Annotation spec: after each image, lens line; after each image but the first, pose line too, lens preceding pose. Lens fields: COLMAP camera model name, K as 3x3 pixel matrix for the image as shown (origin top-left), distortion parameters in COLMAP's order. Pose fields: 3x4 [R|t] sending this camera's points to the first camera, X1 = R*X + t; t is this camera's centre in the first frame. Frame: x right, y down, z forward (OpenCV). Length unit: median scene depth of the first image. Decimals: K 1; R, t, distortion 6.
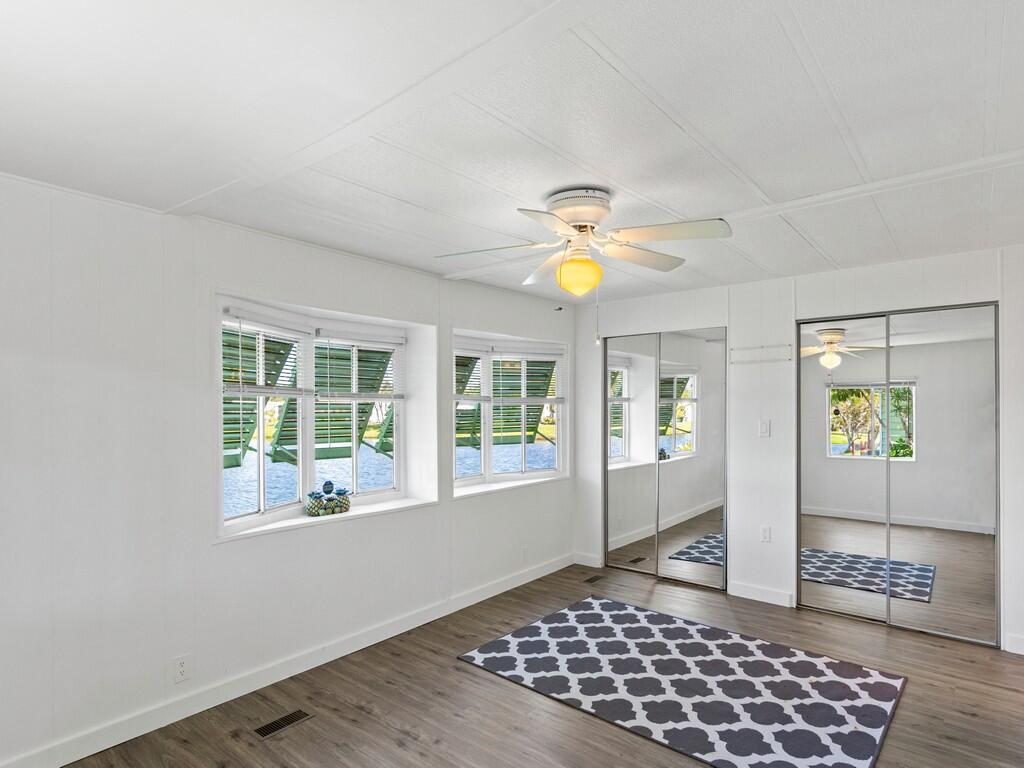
lens RADIAL K [[565.2, 0, 512.0], [0, 565.2, 384.0], [0, 0, 1]] dist [0.000853, 0.001290]
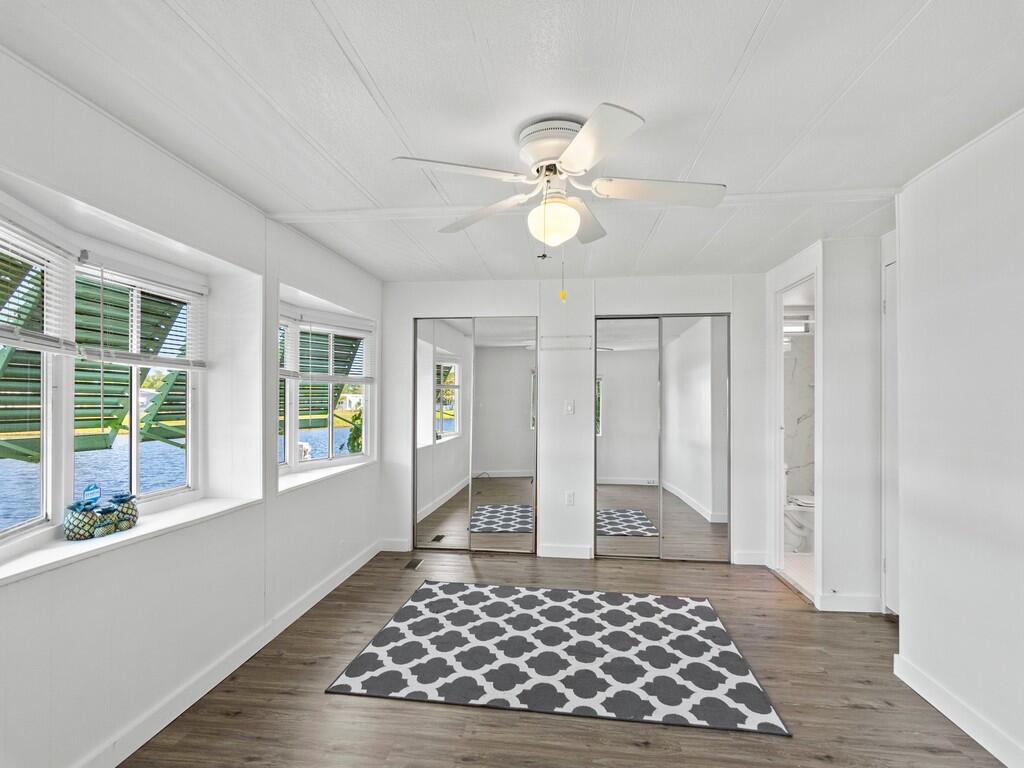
lens RADIAL K [[498.7, 0, 513.3], [0, 498.7, 386.0], [0, 0, 1]] dist [-0.000275, 0.001181]
pose [[0.837817, 0.022575, 0.545484, -0.241925], [-0.029228, 0.999567, 0.003524, 0.041846], [-0.545168, -0.018896, 0.838114, 0.254057]]
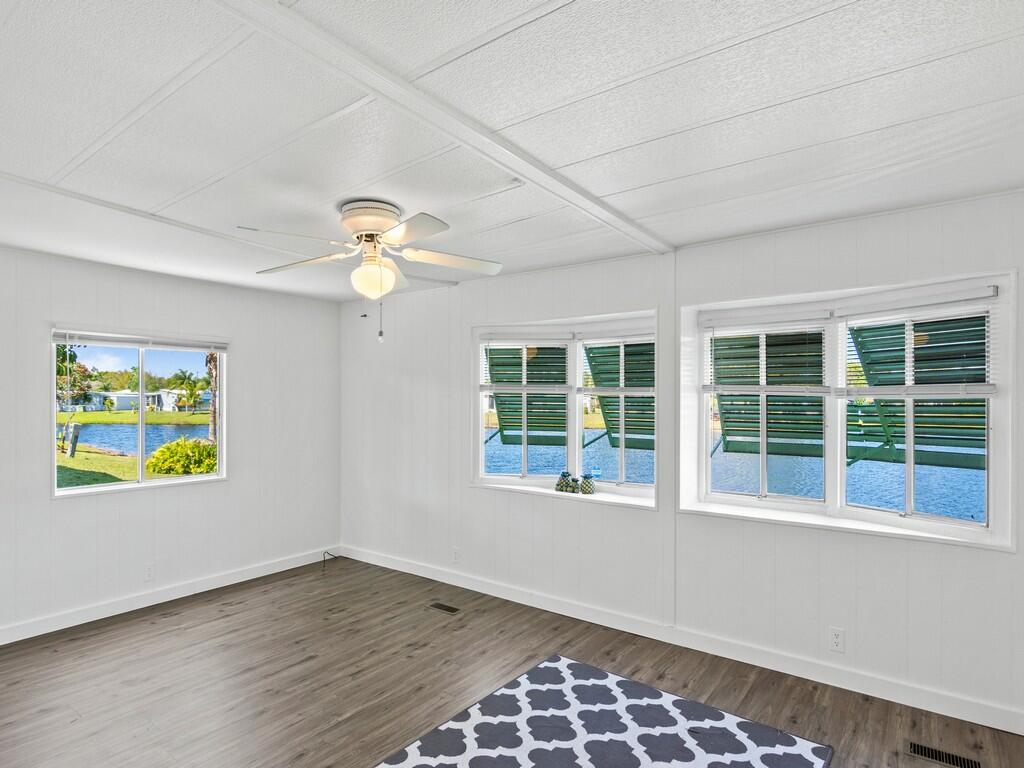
lens RADIAL K [[557.3, 0, 514.5], [0, 557.3, 381.5], [0, 0, 1]] dist [-0.003799, -0.001105]
pose [[0.057112, -0.026857, -0.998006, 0.800885], [0.038337, 0.998960, -0.024688, 0.025642], [0.997631, -0.036850, 0.058082, 0.805758]]
